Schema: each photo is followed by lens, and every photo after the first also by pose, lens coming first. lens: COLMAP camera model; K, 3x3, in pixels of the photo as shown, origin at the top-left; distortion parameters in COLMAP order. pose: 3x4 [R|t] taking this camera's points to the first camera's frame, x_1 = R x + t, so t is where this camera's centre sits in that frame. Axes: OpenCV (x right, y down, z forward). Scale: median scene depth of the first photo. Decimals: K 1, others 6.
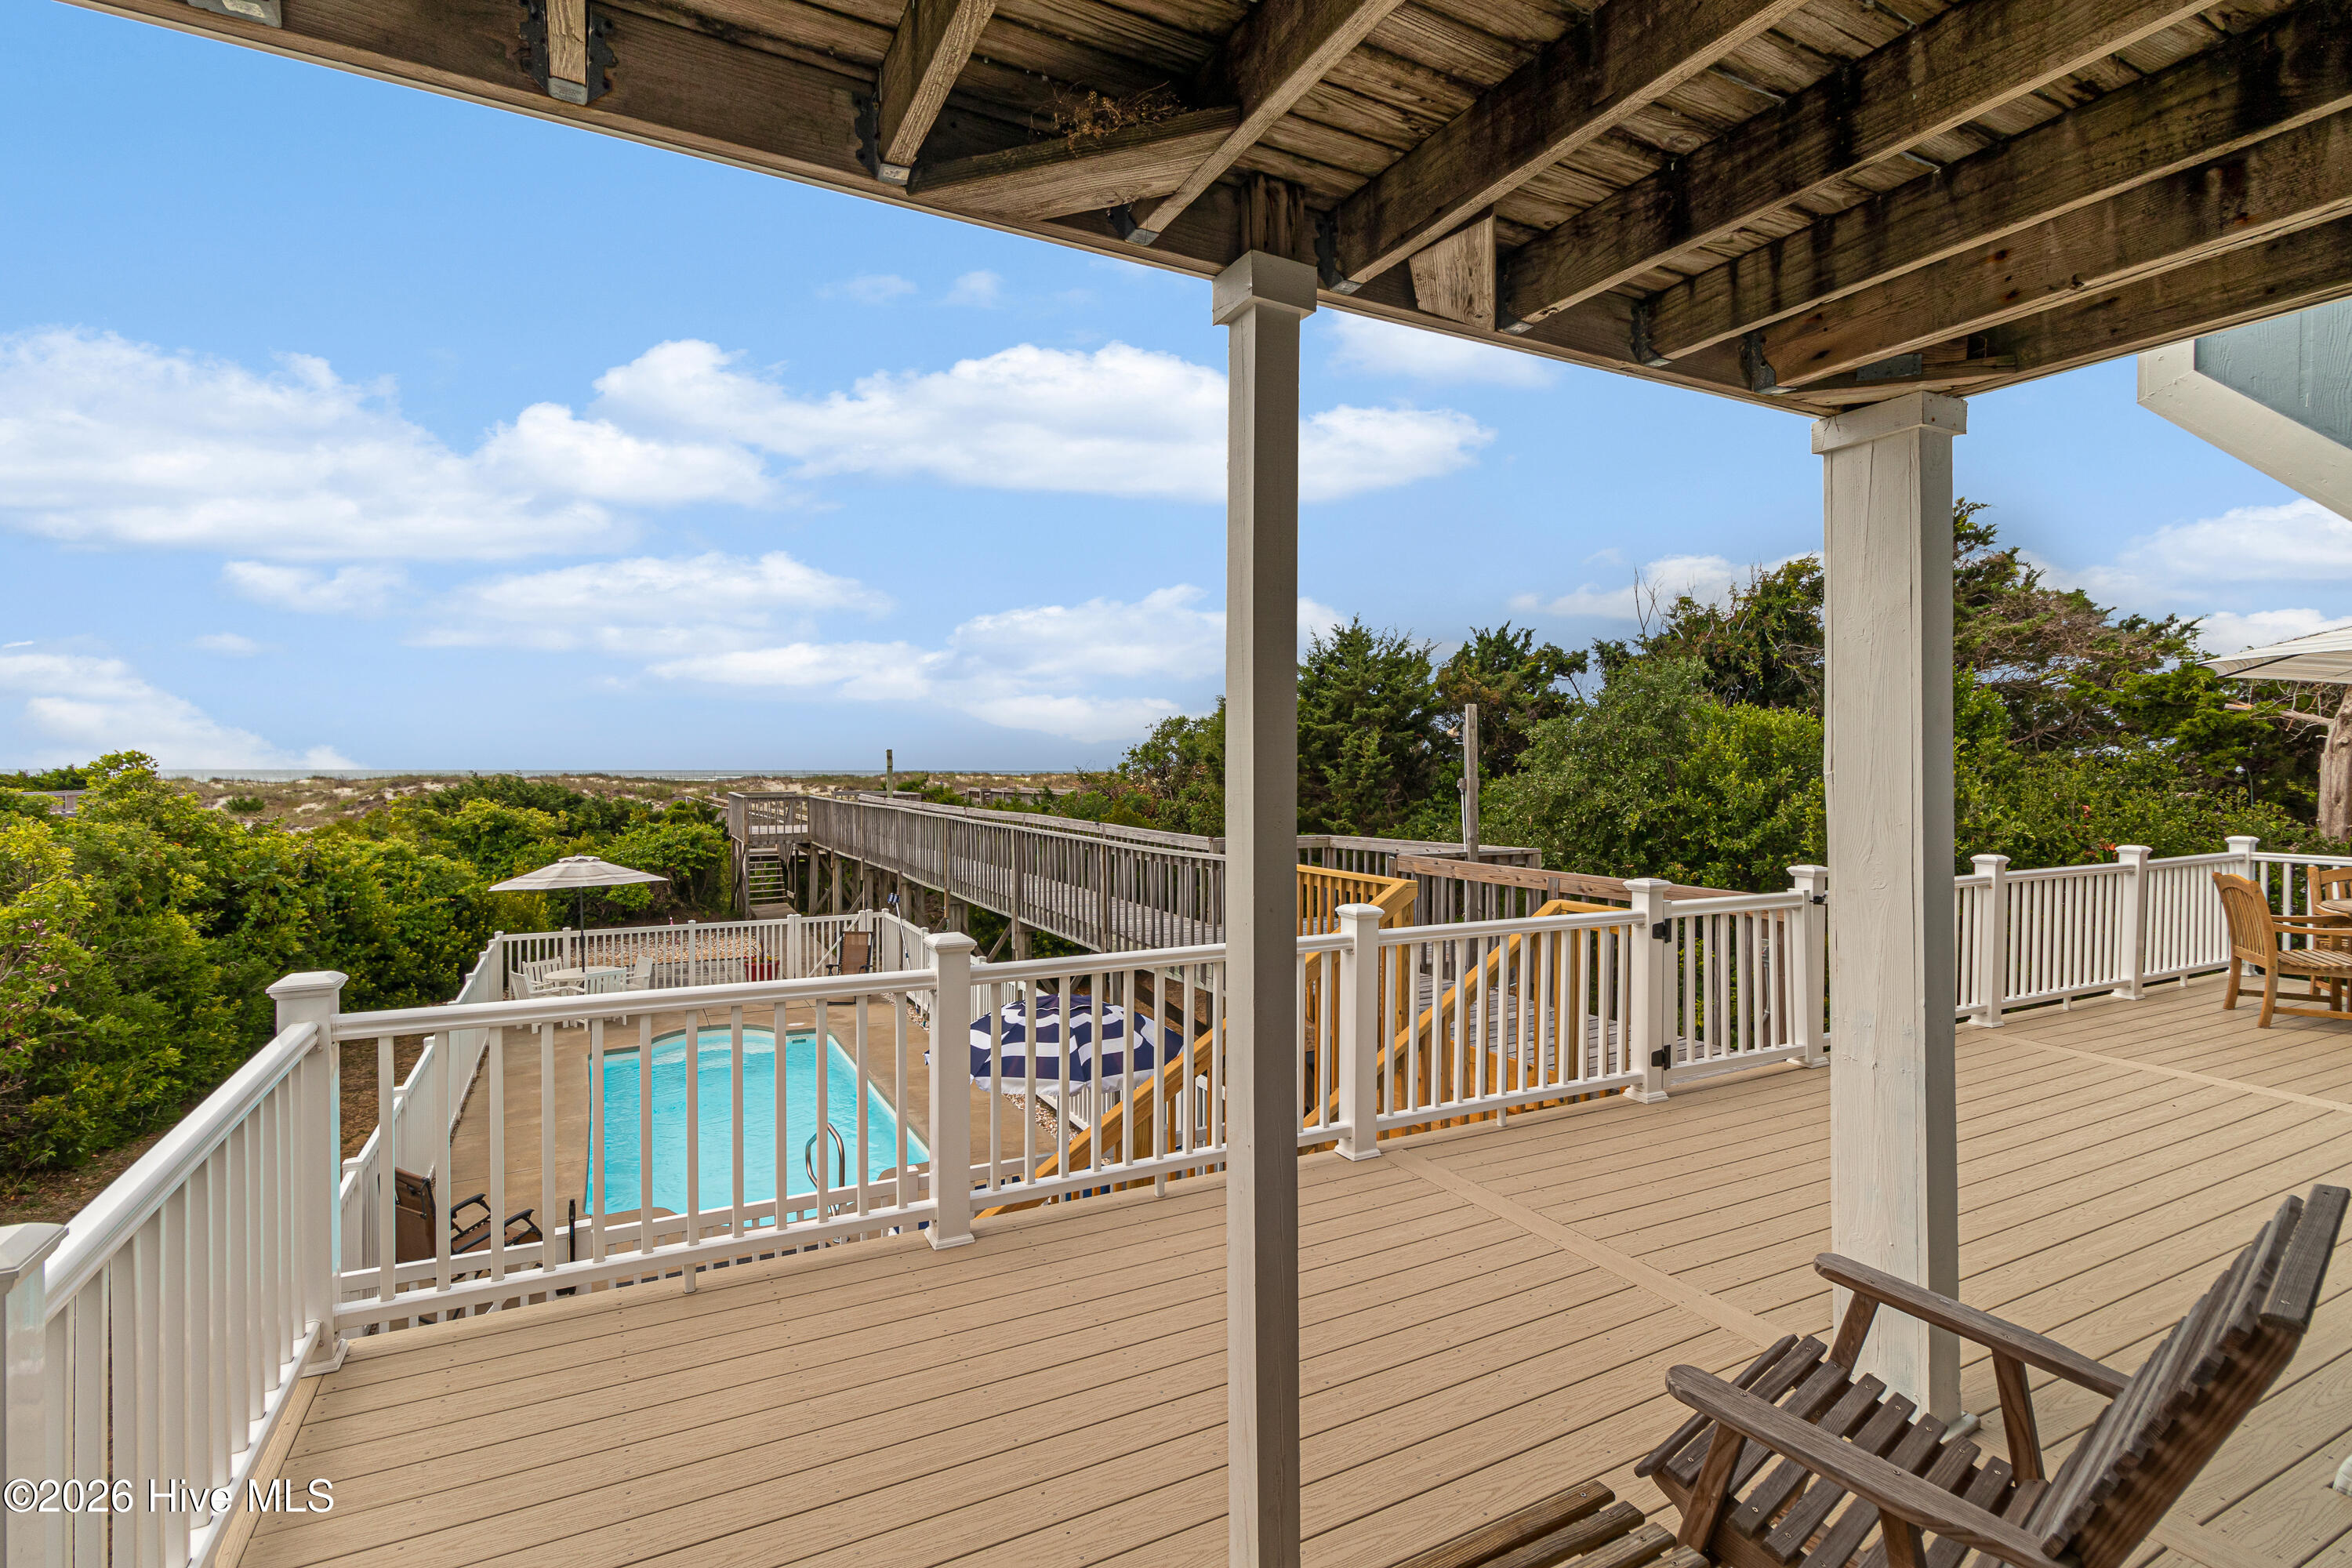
lens RADIAL K [[1096.6, 0, 1176.0], [0, 1096.6, 784.0], [0, 0, 1]] dist [0.001661, 0.000117]
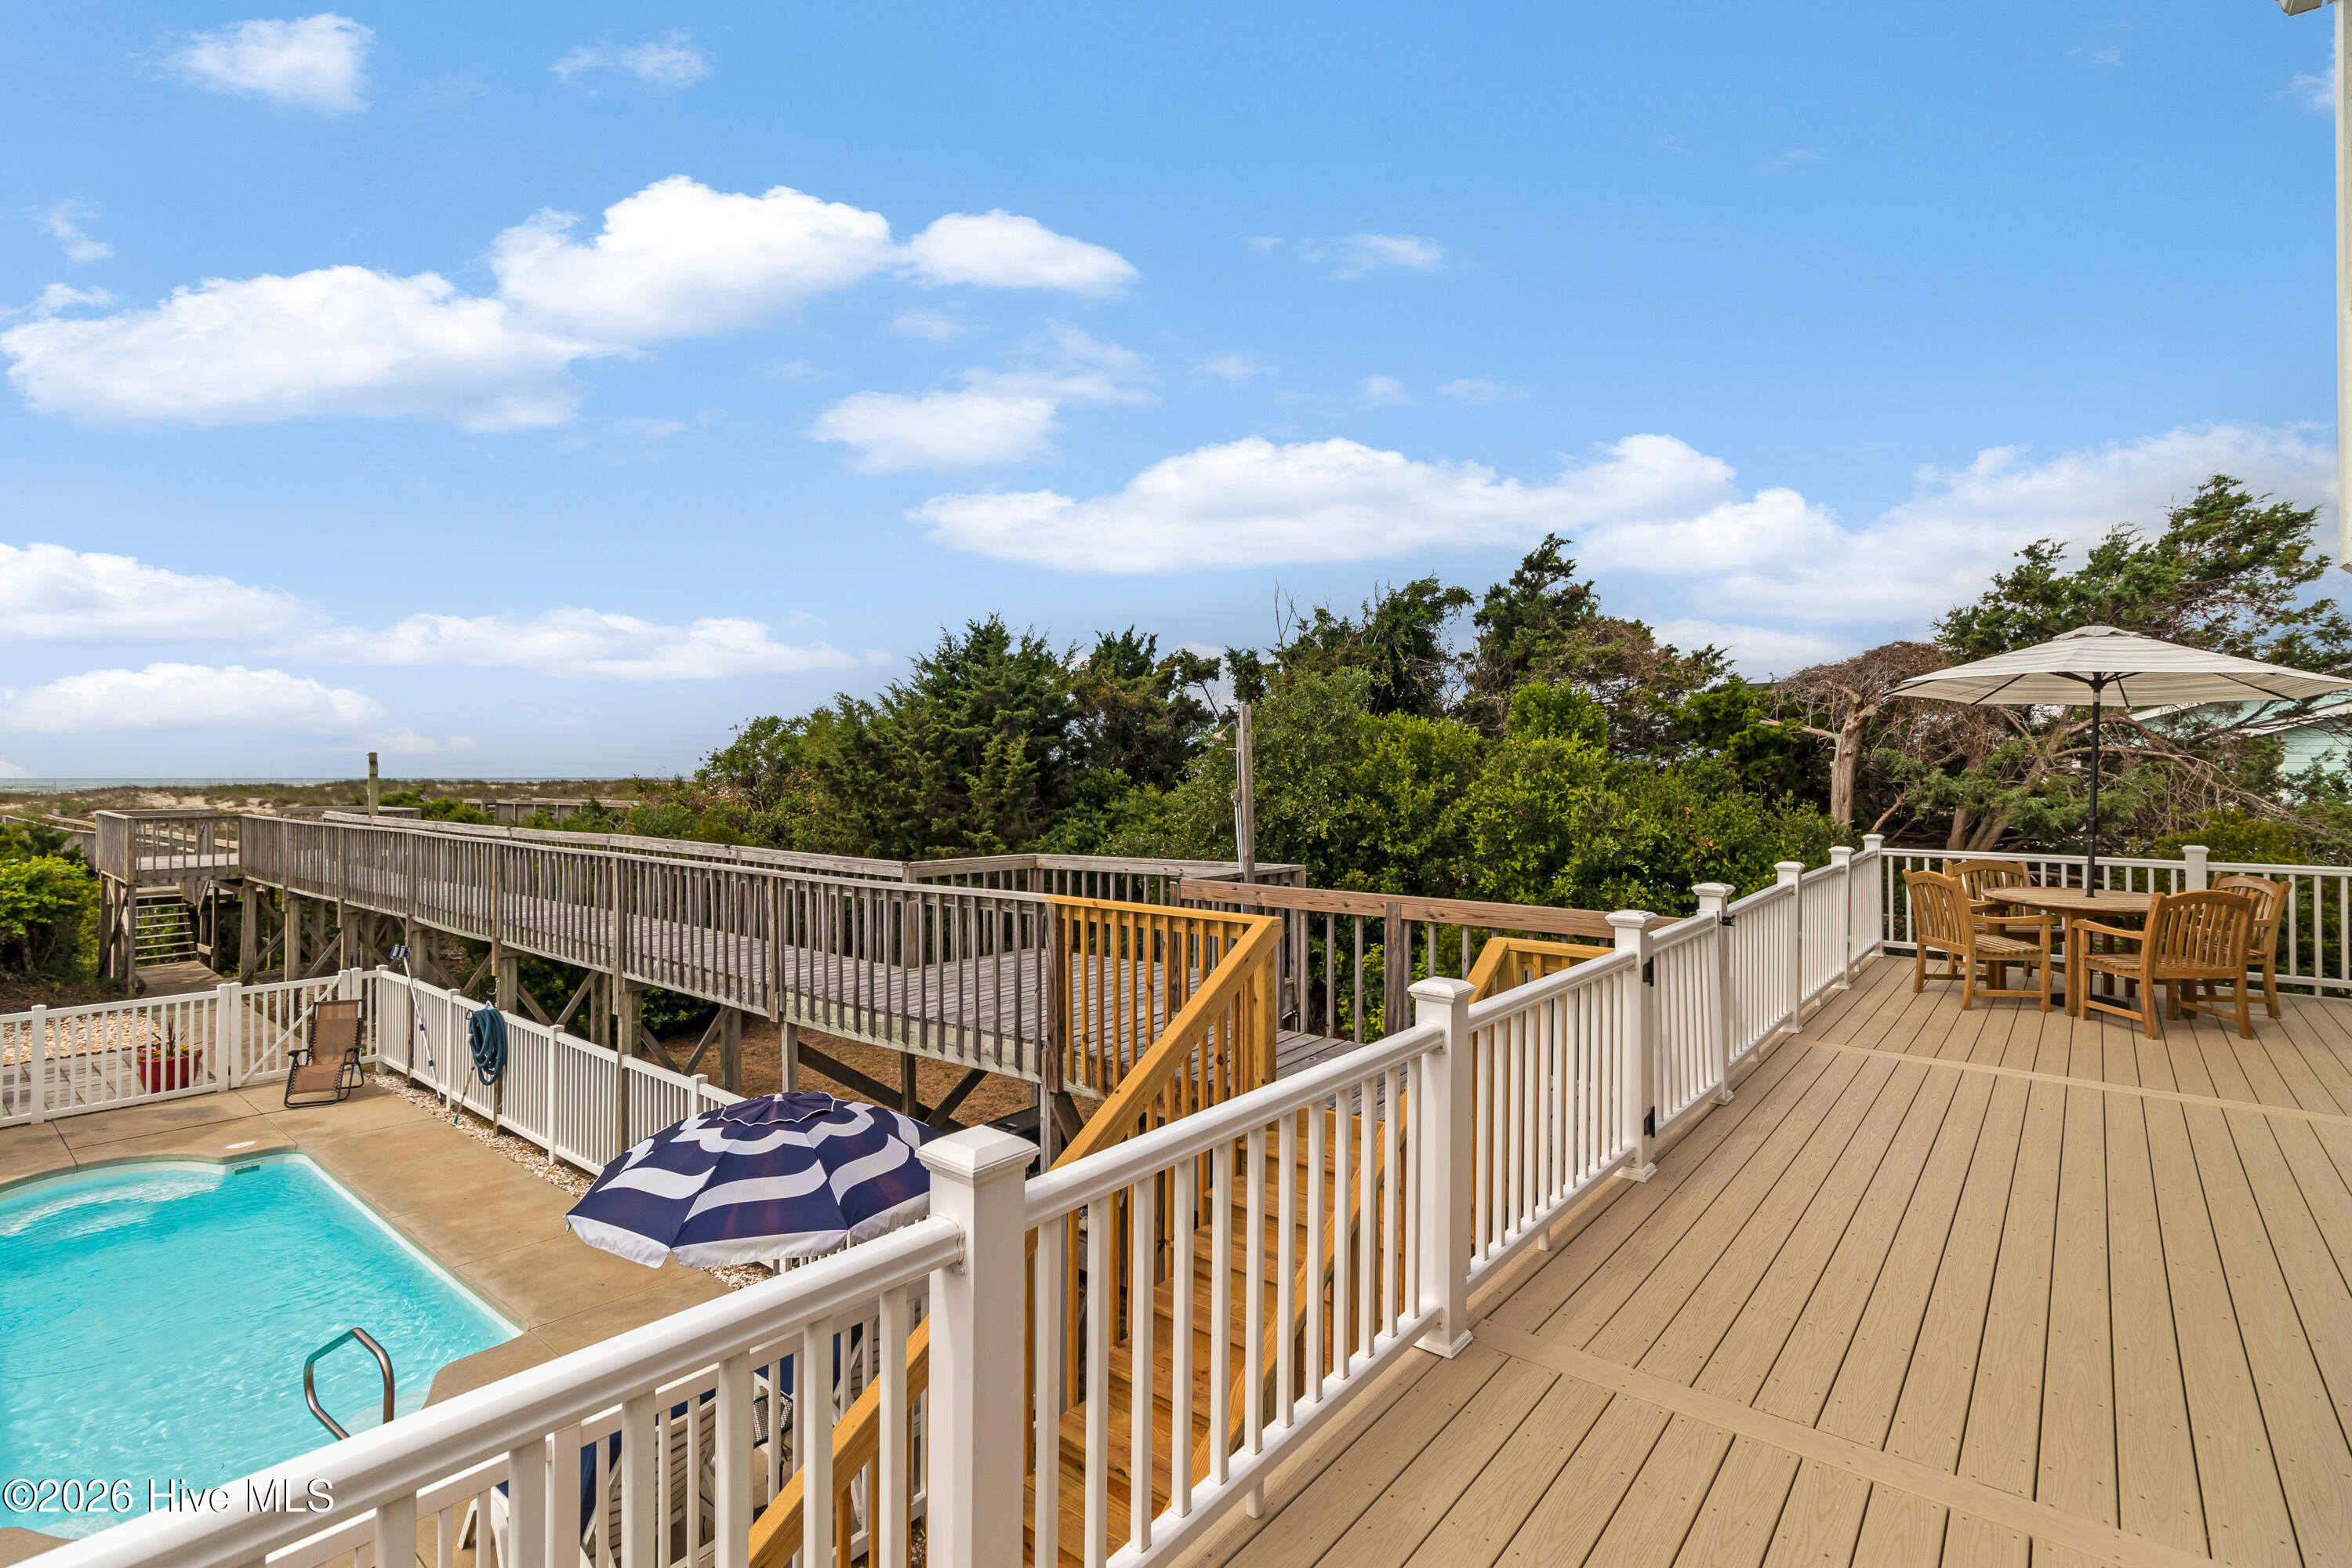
lens RADIAL K [[1090.8, 0, 1174.6], [0, 1090.8, 771.0], [0, 0, 1]] dist [0.002383, 0.000100]
pose [[0.919391, -0.001599, 0.393342, -0.061667], [0.008190, 0.999853, -0.015079, -0.003172], [-0.393260, 0.017085, 0.919268, 0.101709]]
